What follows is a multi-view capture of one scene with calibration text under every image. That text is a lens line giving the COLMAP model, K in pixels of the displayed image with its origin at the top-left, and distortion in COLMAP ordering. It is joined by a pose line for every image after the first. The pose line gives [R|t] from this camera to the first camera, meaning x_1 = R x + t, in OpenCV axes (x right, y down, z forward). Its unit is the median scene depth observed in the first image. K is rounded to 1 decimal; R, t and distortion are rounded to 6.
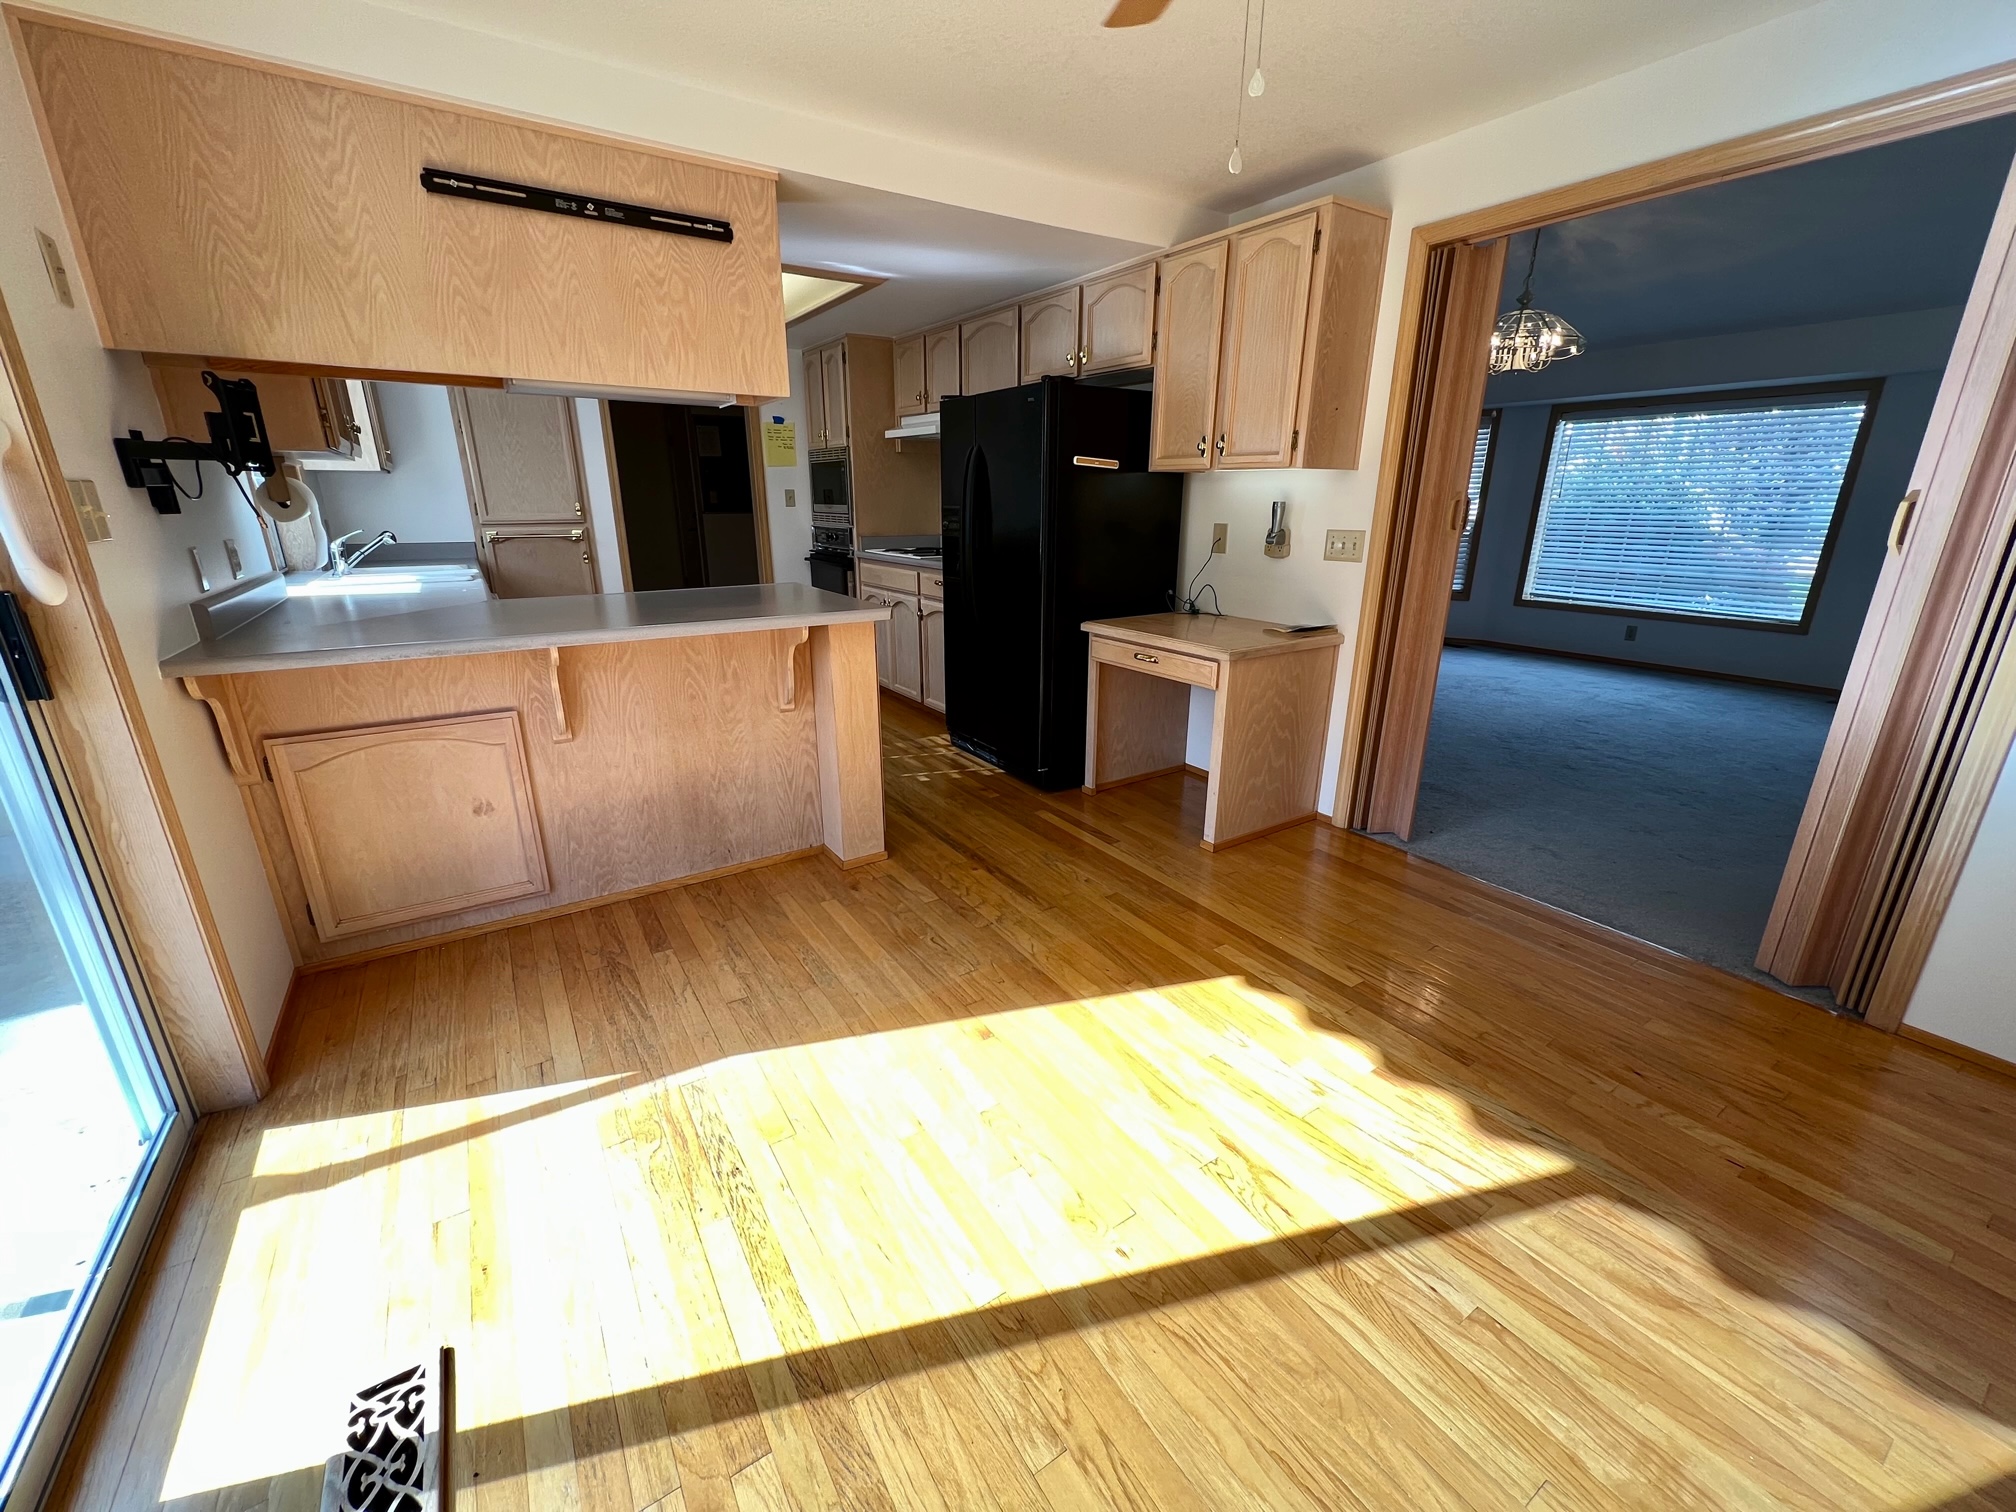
lens RADIAL K [[806.3, 0, 1005.9], [0, 806.3, 751.7], [0, 0, 1]] dist [-0.000648, -0.000066]
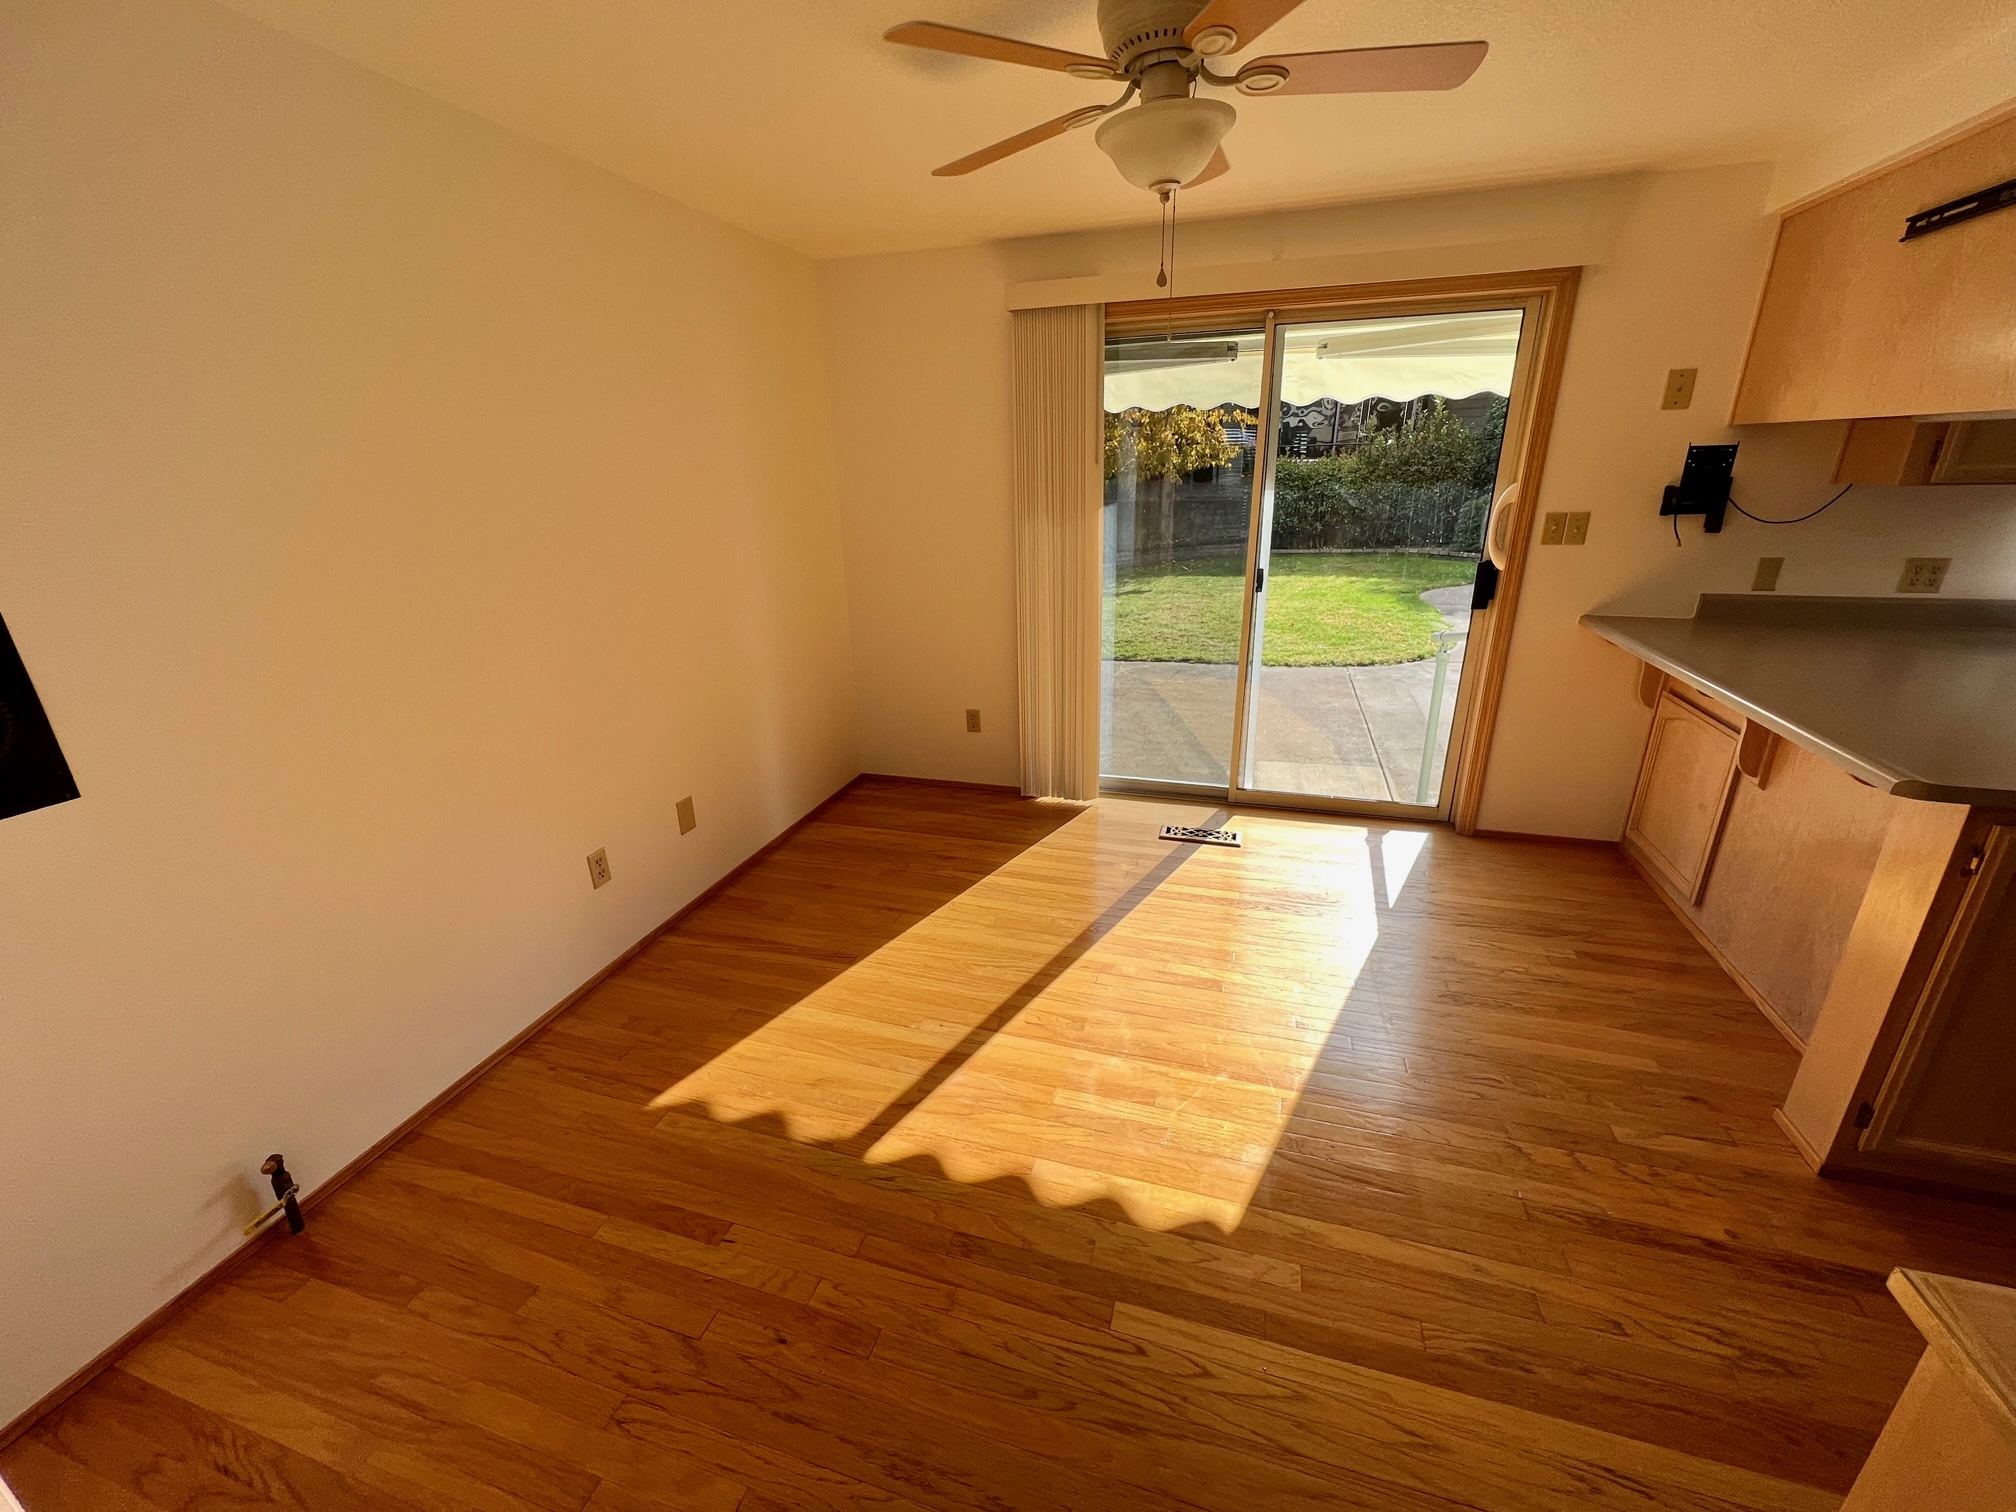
lens RADIAL K [[806.3, 0, 1005.7], [0, 806.3, 755.5], [0, 0, 1]] dist [-0.000648, -0.000066]
pose [[-0.765099, 0.233534, -0.600071, 0.899651], [-0.174362, 0.821958, 0.542202, -0.513657], [0.619856, 0.519468, -0.588160, 1.224509]]
